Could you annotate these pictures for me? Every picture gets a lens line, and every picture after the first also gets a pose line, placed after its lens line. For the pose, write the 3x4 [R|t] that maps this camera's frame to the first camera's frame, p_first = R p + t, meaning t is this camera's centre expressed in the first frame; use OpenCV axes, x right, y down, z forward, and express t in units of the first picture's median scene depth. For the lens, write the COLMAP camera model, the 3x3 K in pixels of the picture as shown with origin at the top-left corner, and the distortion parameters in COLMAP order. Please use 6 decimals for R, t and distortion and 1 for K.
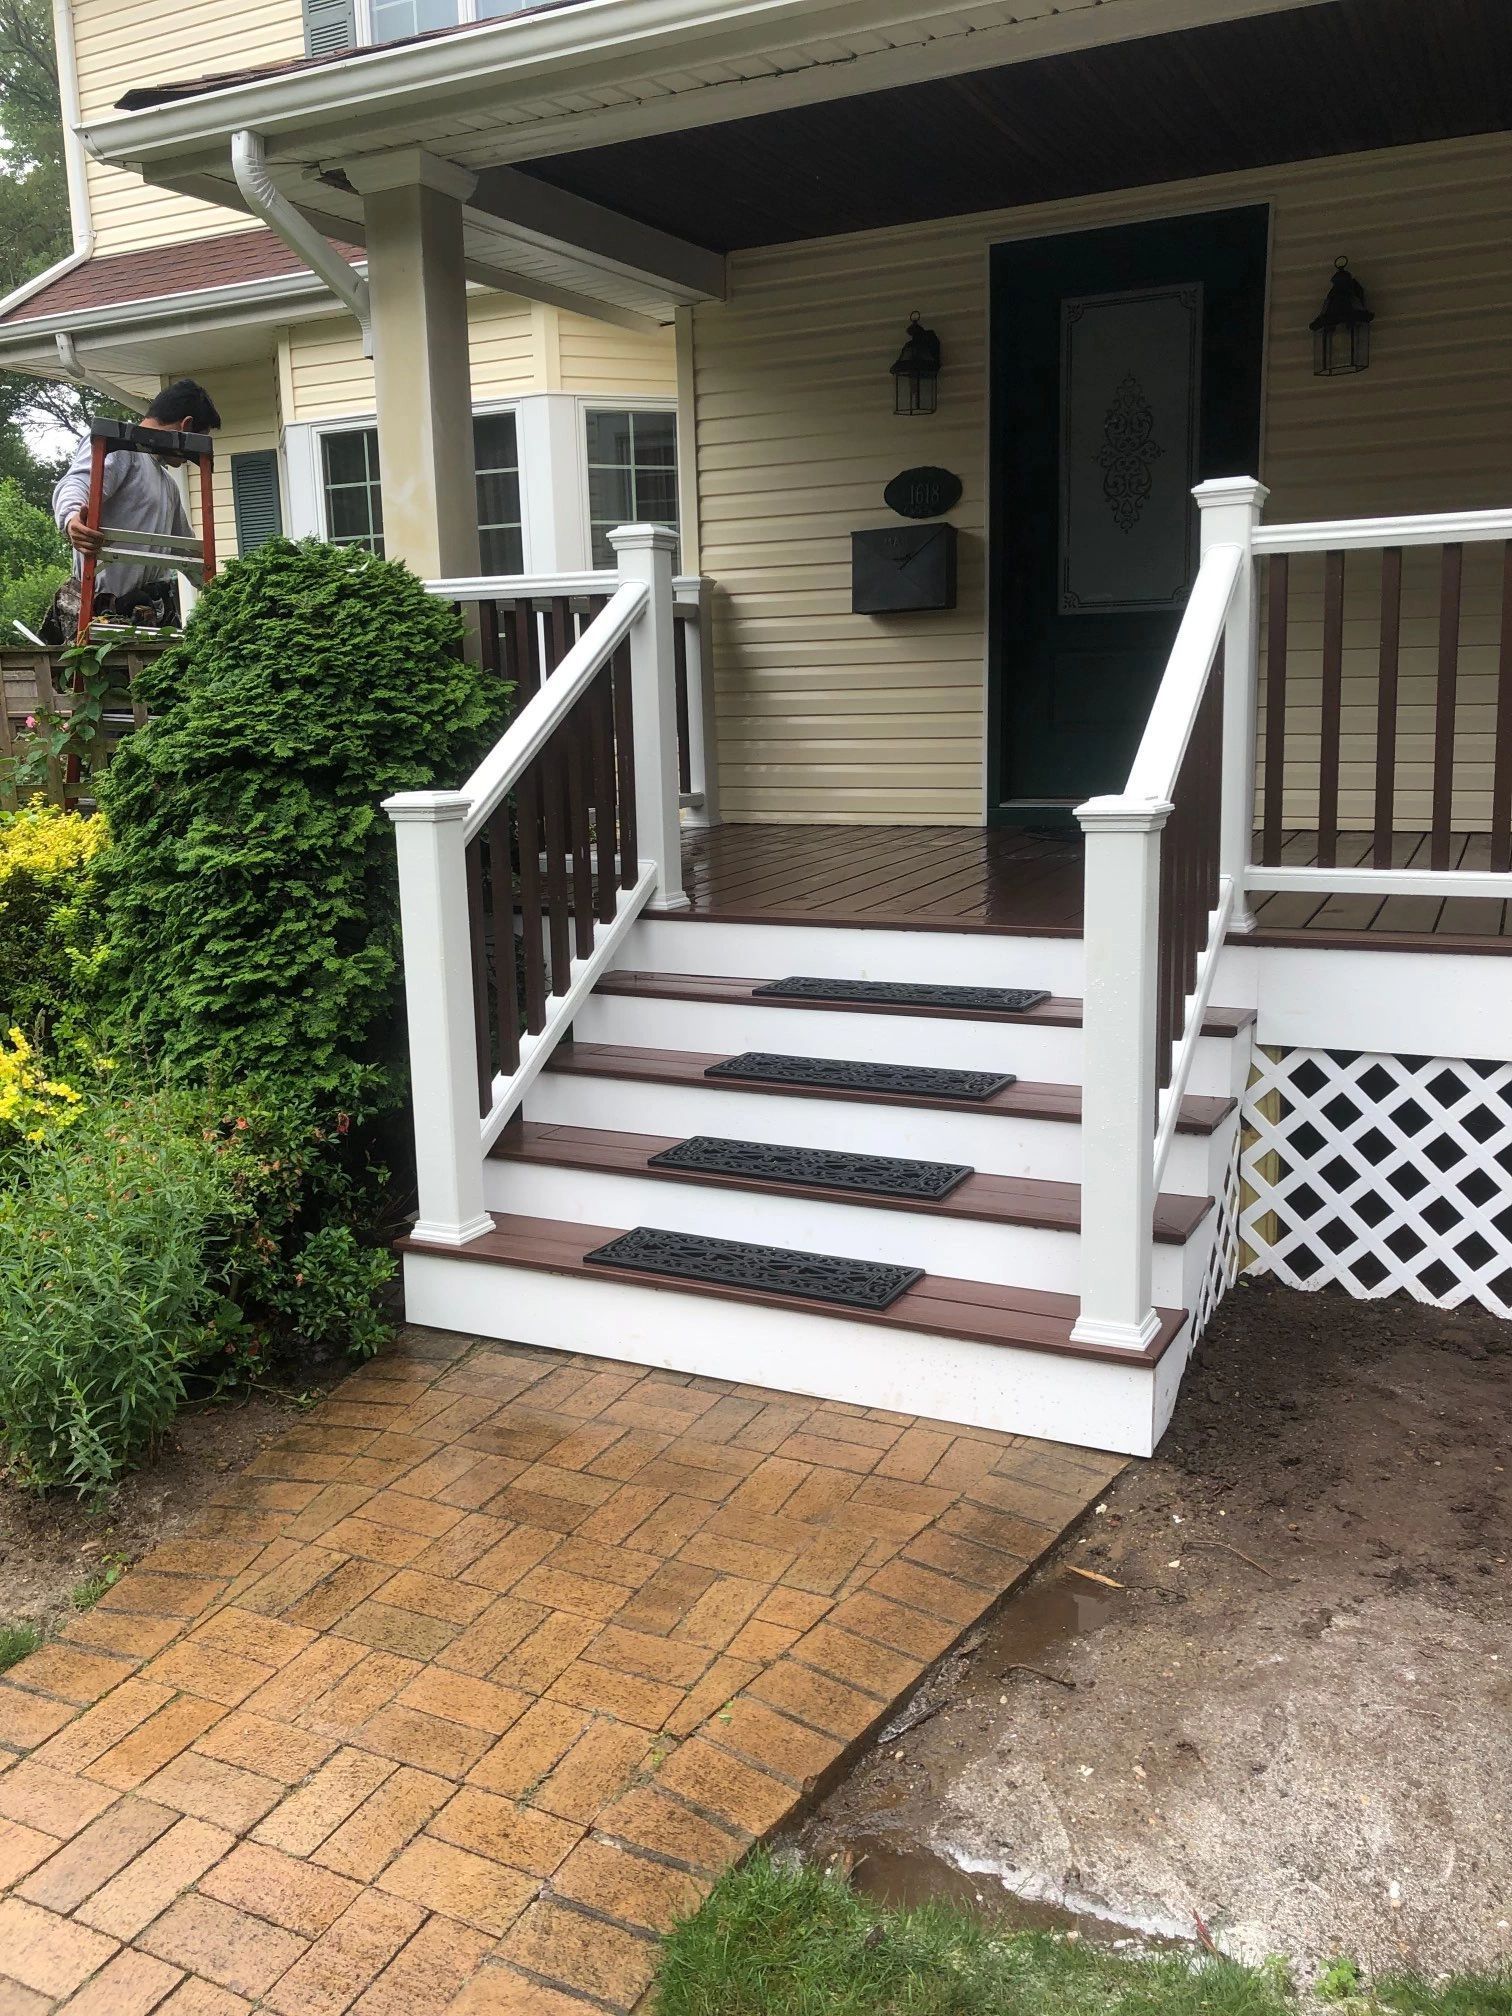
lens RADIAL K [[1536.4, 0, 793.1], [0, 1536.4, 1016.4], [0, 0, 1]] dist [0.054208, -0.089657]
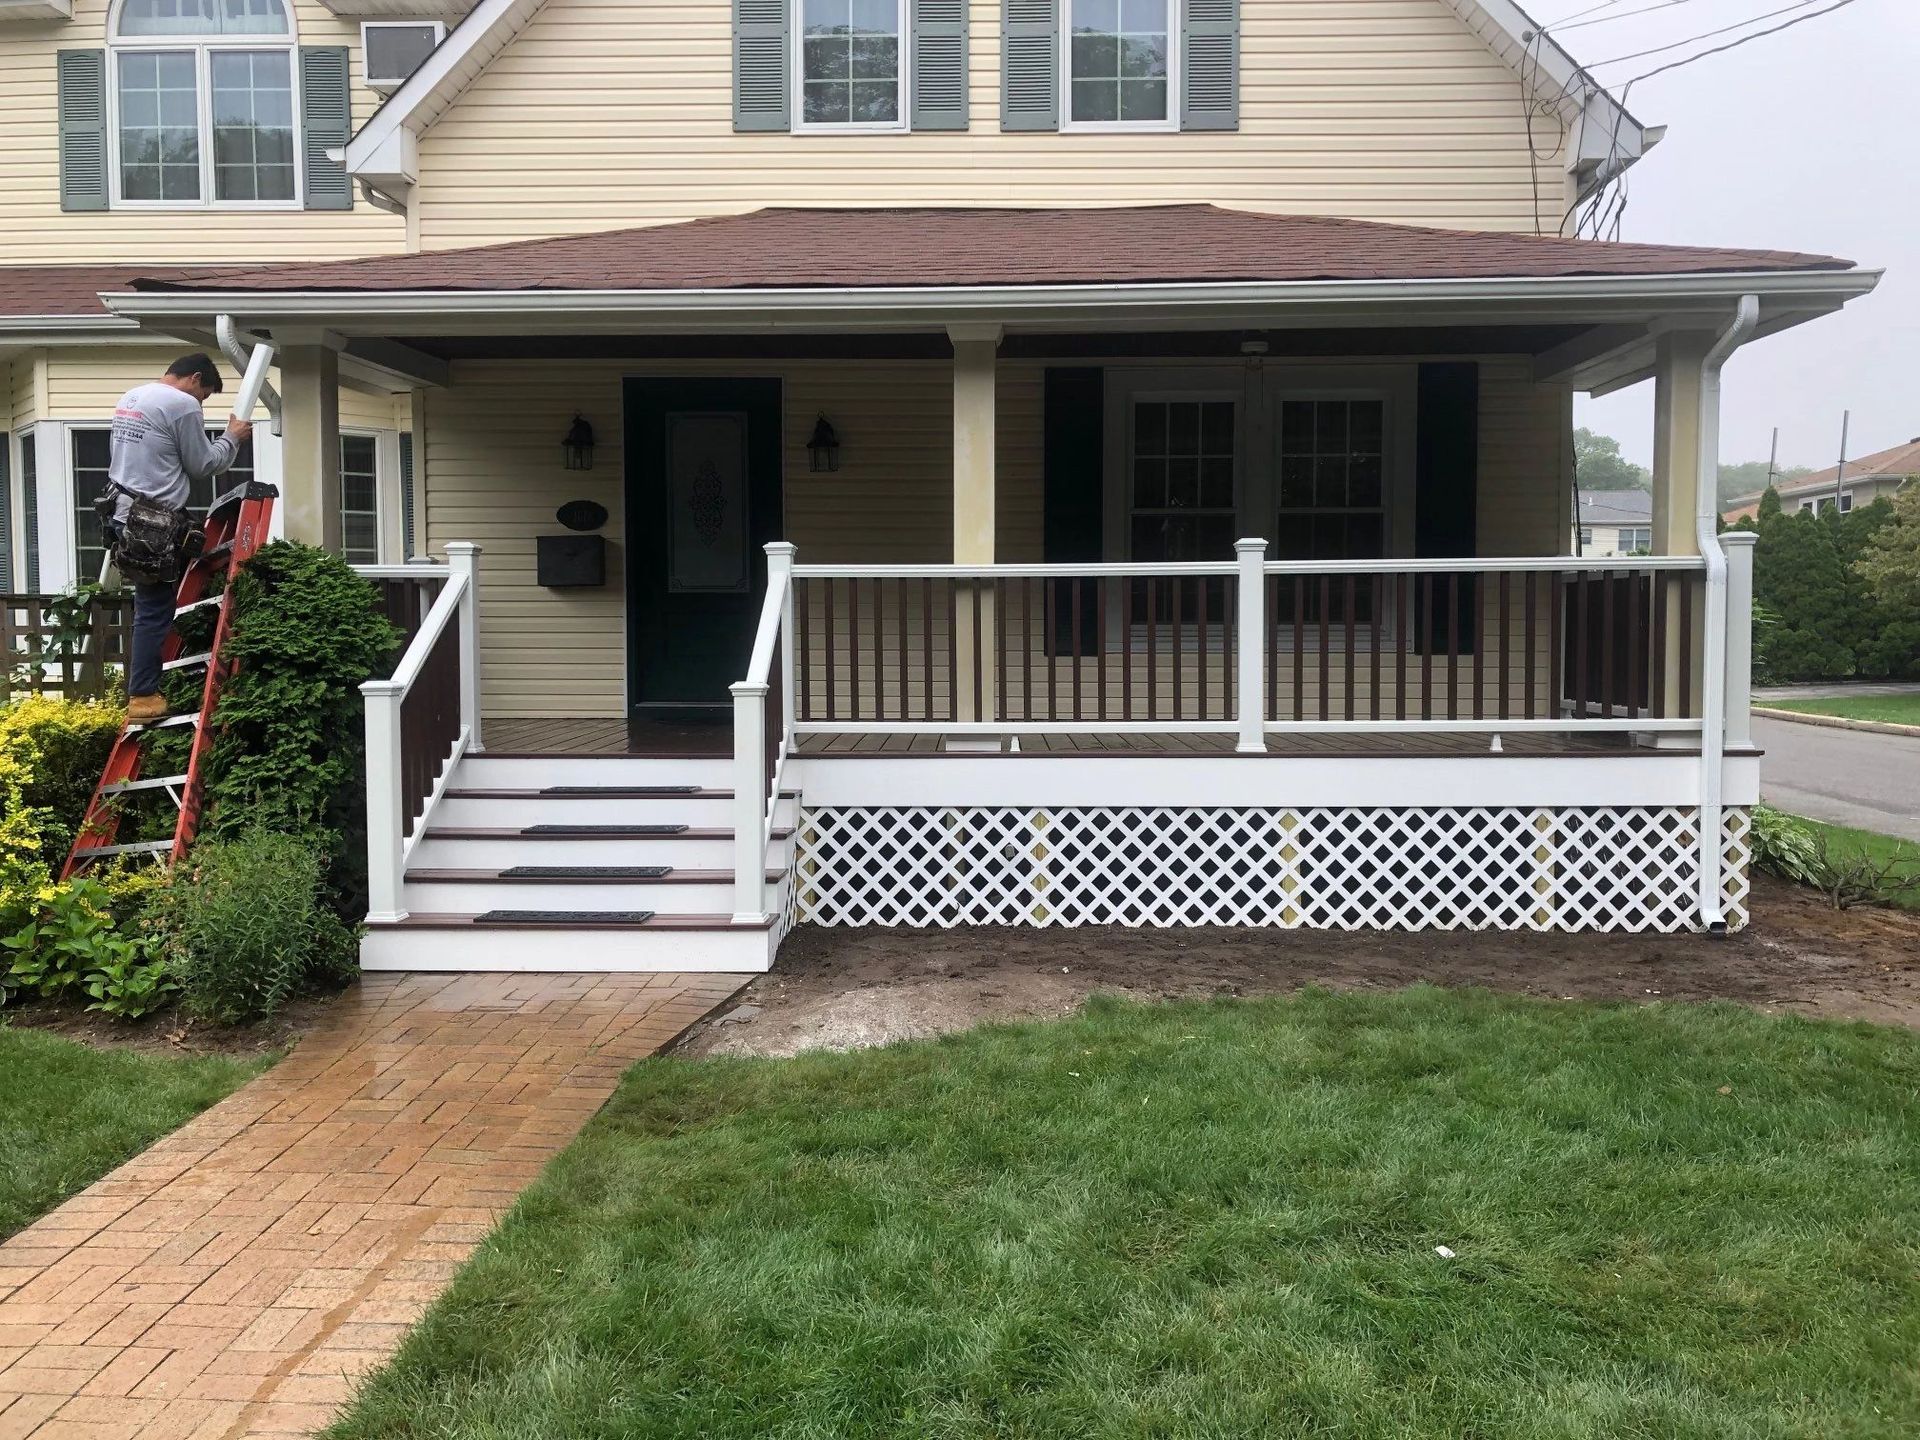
lens RADIAL K [[1441.9, 0, 935.4], [0, 1441.9, 716.7], [0, 0, 1]] dist [0.098846, -0.136293]
pose [[0.916131, 0.012412, 0.400686, -0.315709], [0.050770, 0.987880, -0.146681, 0.192881], [-0.397651, 0.154722, 0.904398, -0.846965]]
